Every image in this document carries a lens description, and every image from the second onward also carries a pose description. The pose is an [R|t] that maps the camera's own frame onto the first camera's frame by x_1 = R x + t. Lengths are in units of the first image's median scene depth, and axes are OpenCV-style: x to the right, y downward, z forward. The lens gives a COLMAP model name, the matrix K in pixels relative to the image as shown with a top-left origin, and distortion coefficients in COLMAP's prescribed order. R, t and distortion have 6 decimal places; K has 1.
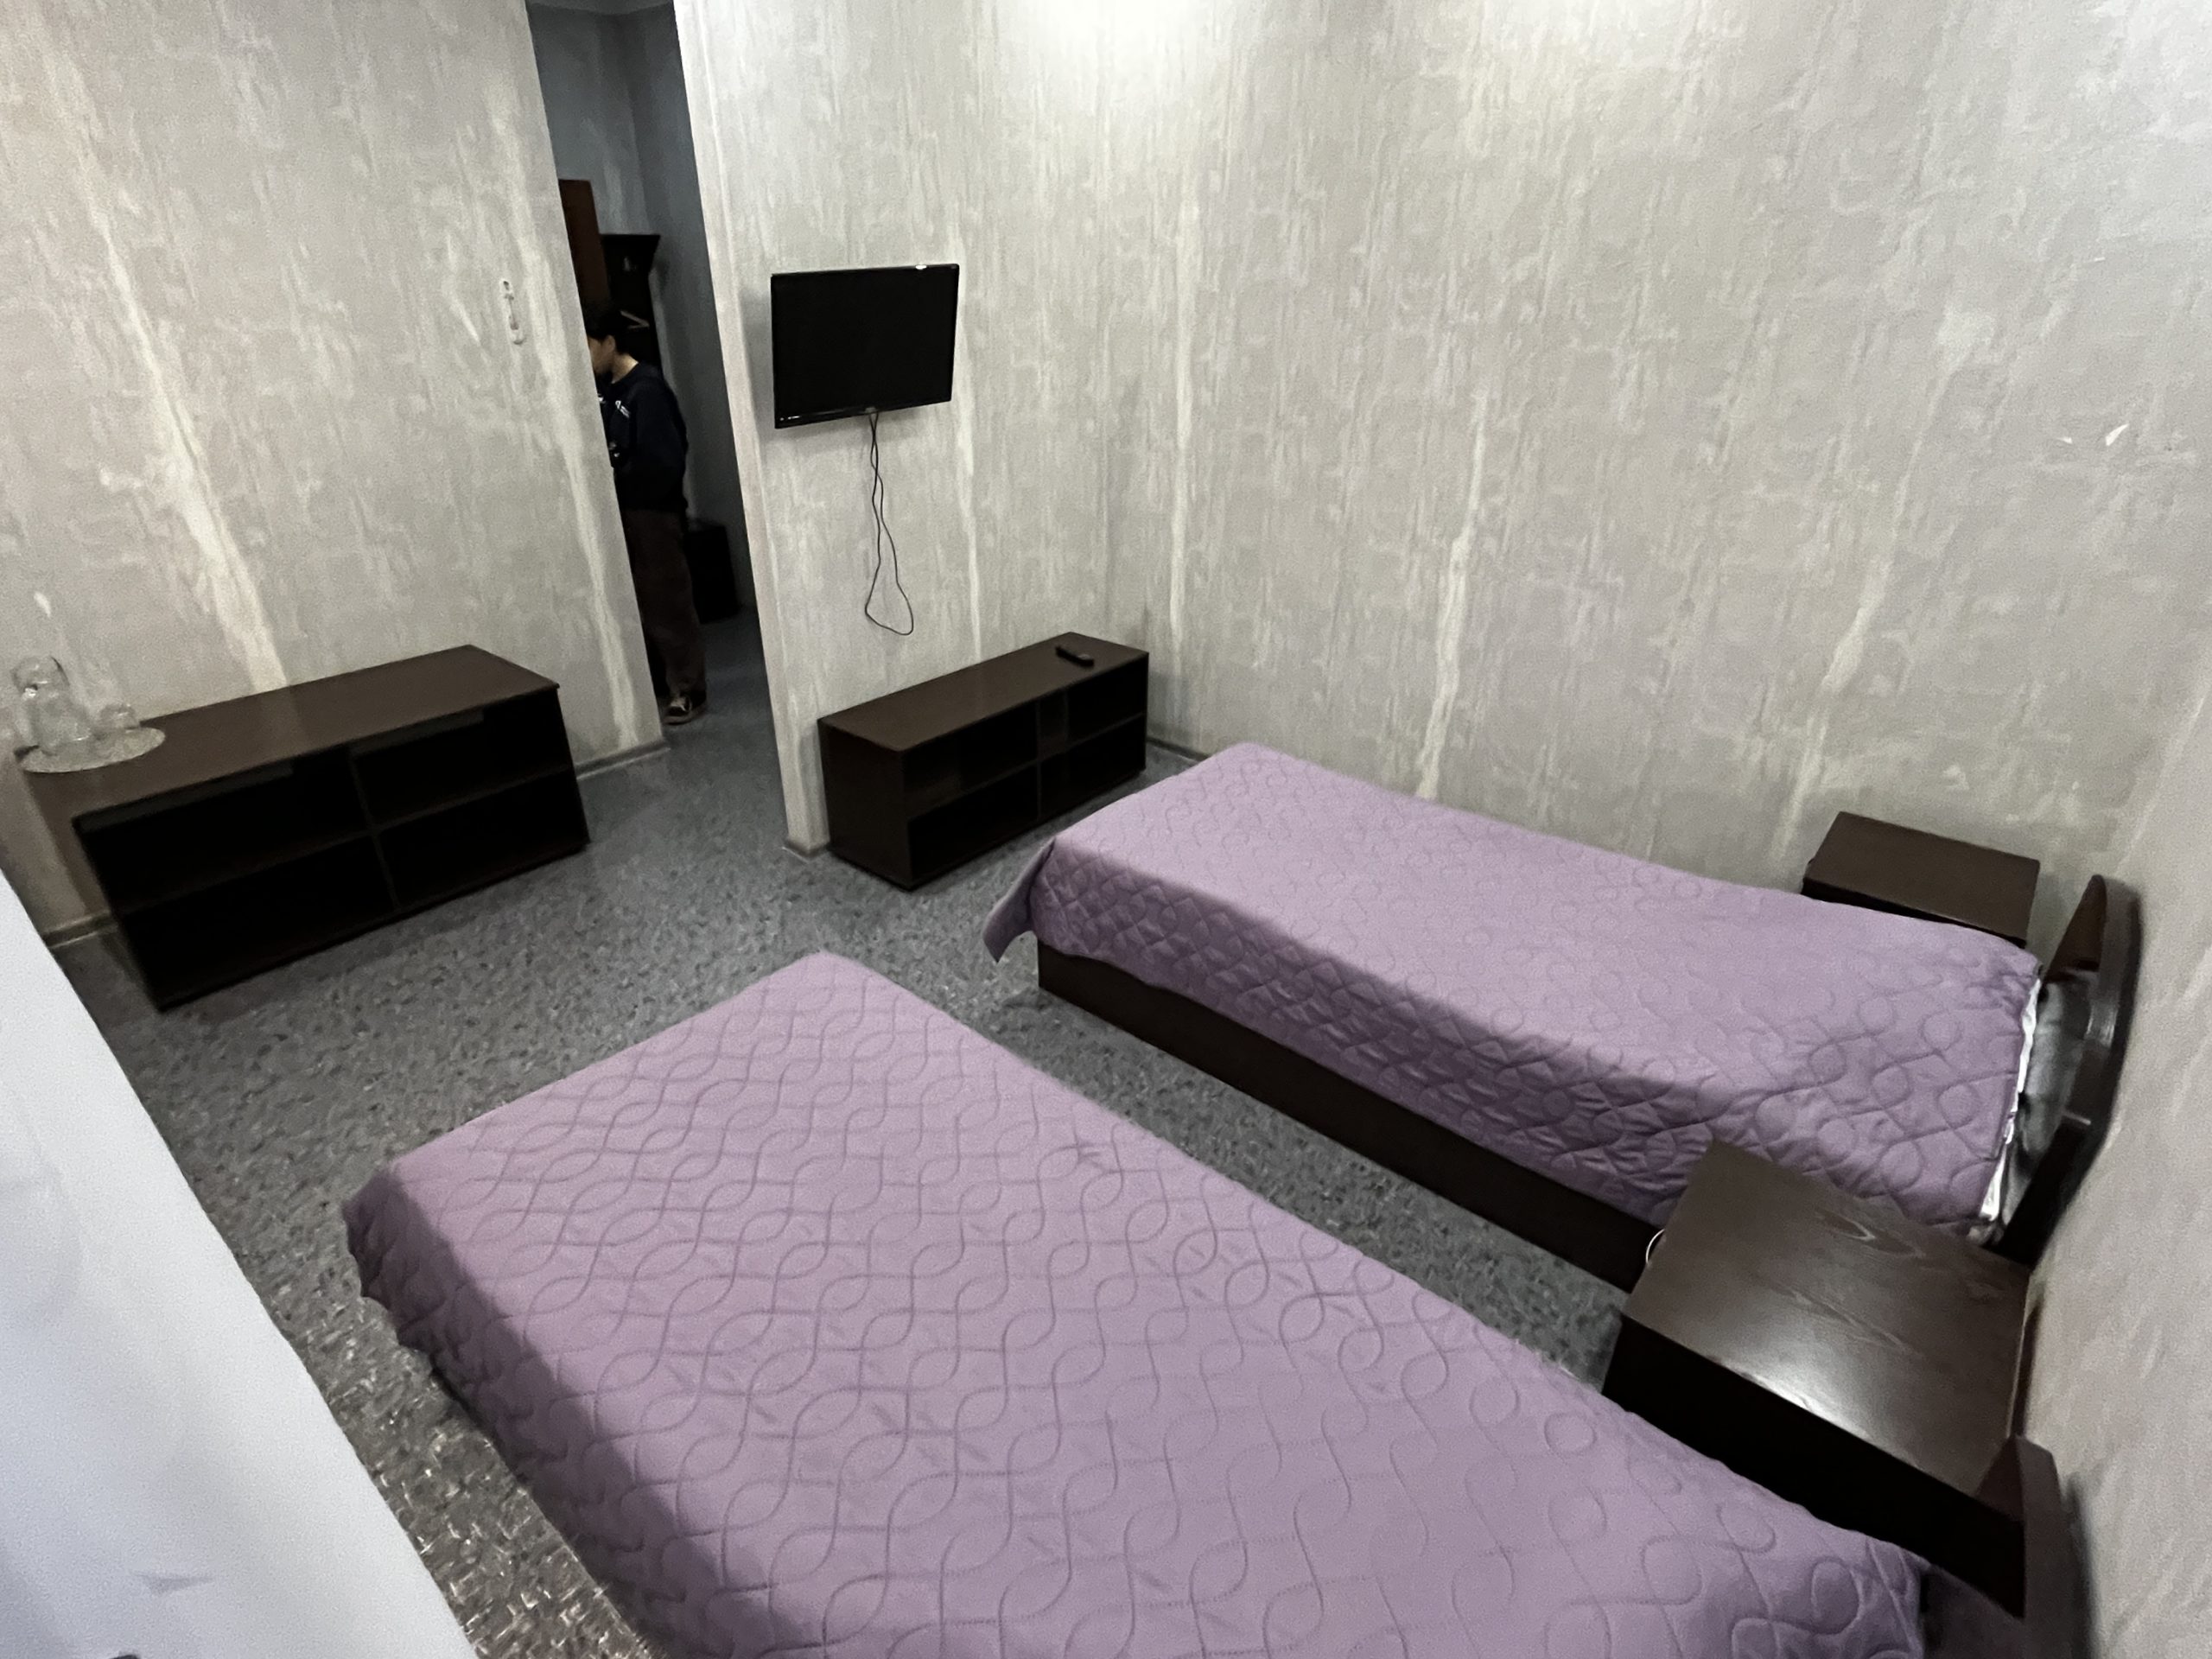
lens RADIAL K [[1123.0, 0, 1111.0], [0, 1123.0, 831.4], [0, 0, 1]] dist [-0.002058, -0.001102]
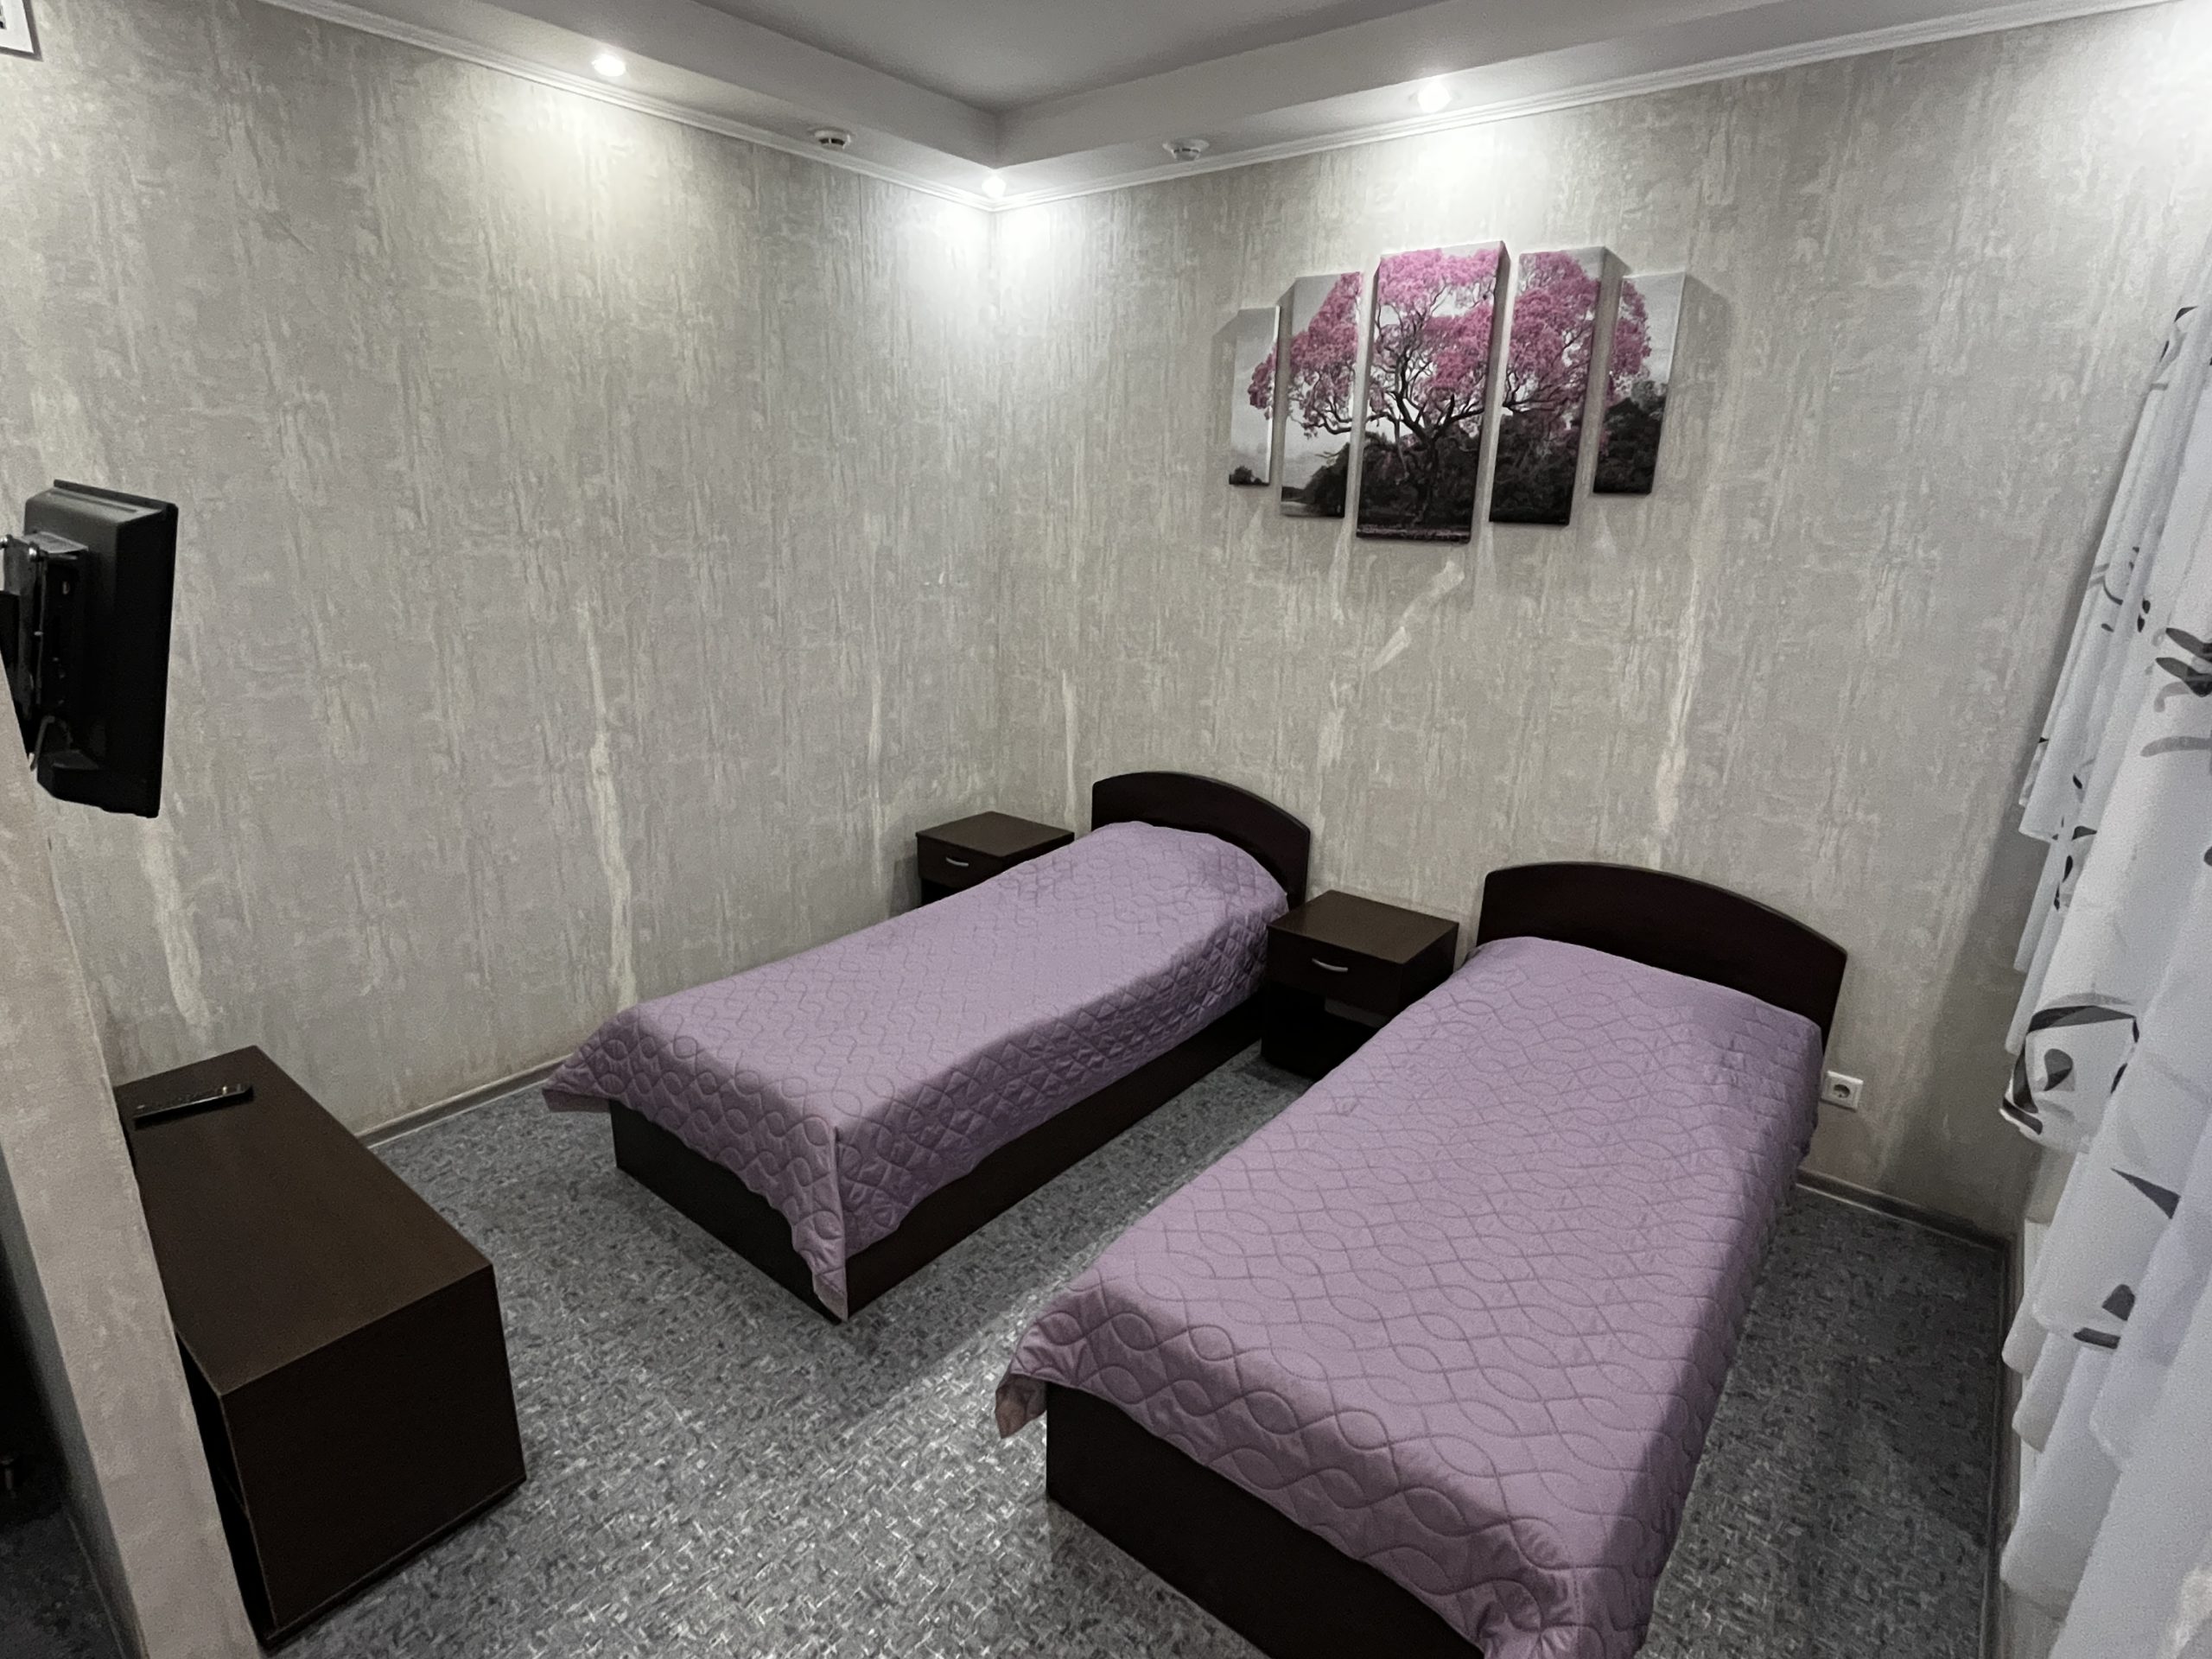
lens RADIAL K [[1123.0, 0, 1110.6], [0, 1123.0, 830.3], [0, 0, 1]] dist [-0.002058, -0.001102]
pose [[-0.033107, -0.293087, 0.955512, -0.761157], [0.432463, 0.857702, 0.278070, -0.315711], [-0.901044, 0.422430, 0.098354, 0.607986]]
